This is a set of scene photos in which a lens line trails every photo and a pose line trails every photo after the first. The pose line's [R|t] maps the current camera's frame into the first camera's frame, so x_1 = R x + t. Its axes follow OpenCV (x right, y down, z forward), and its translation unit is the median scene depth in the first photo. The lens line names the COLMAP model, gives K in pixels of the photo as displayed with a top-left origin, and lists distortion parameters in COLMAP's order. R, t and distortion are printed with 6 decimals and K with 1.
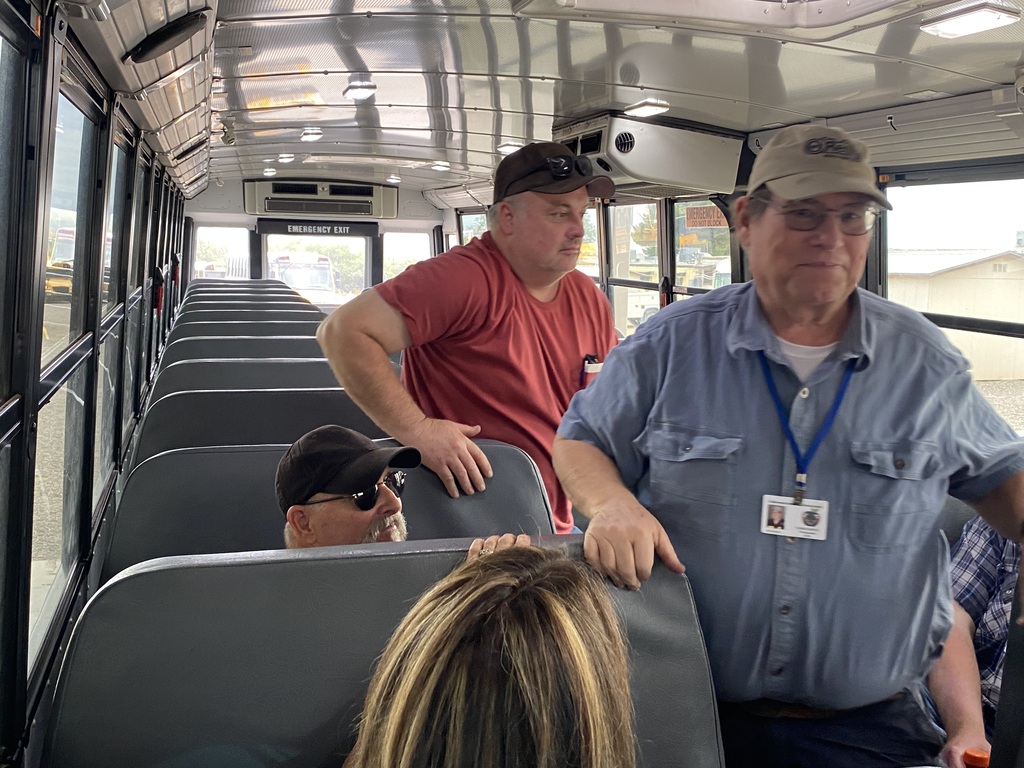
lens RADIAL K [[1021.2, 0, 512.0], [0, 1021.2, 384.0], [0, 0, 1]] dist [0.102701, -0.250108]
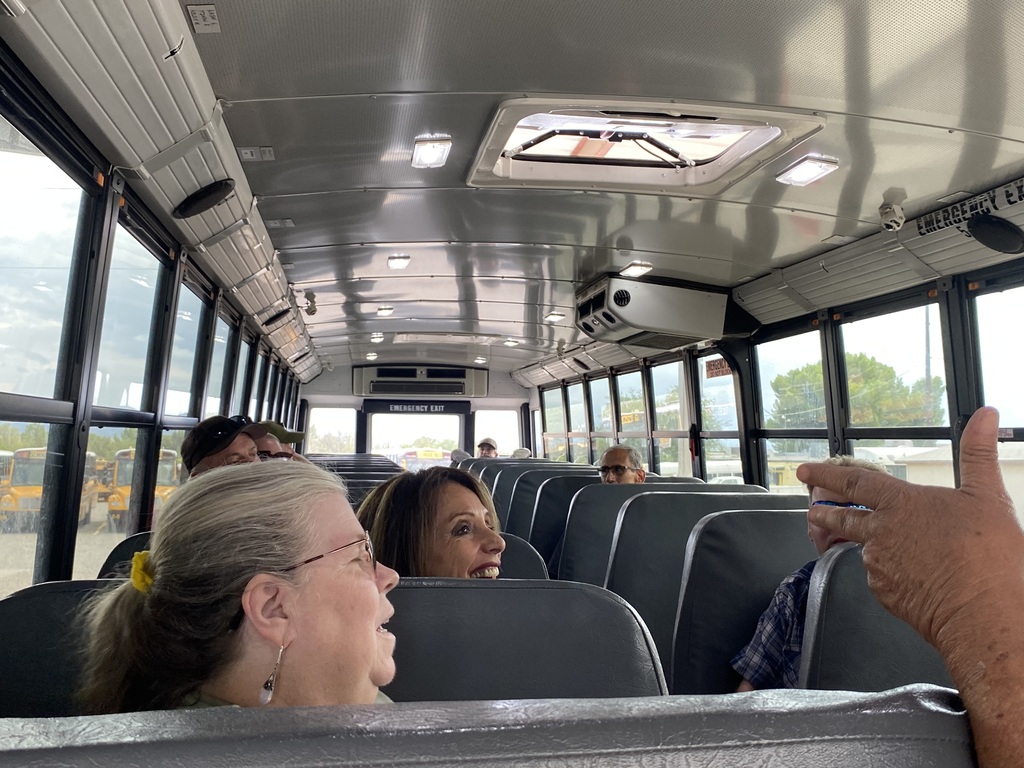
lens RADIAL K [[1019.9, 0, 509.8], [0, 1019.9, 375.6], [0, 0, 1]] dist [0.132408, -0.340951]
pose [[0.990858, -0.022418, -0.133030, 0.119761], [-0.005751, 0.978181, -0.207674, 0.089080], [0.134783, 0.206541, 0.969110, -0.134297]]
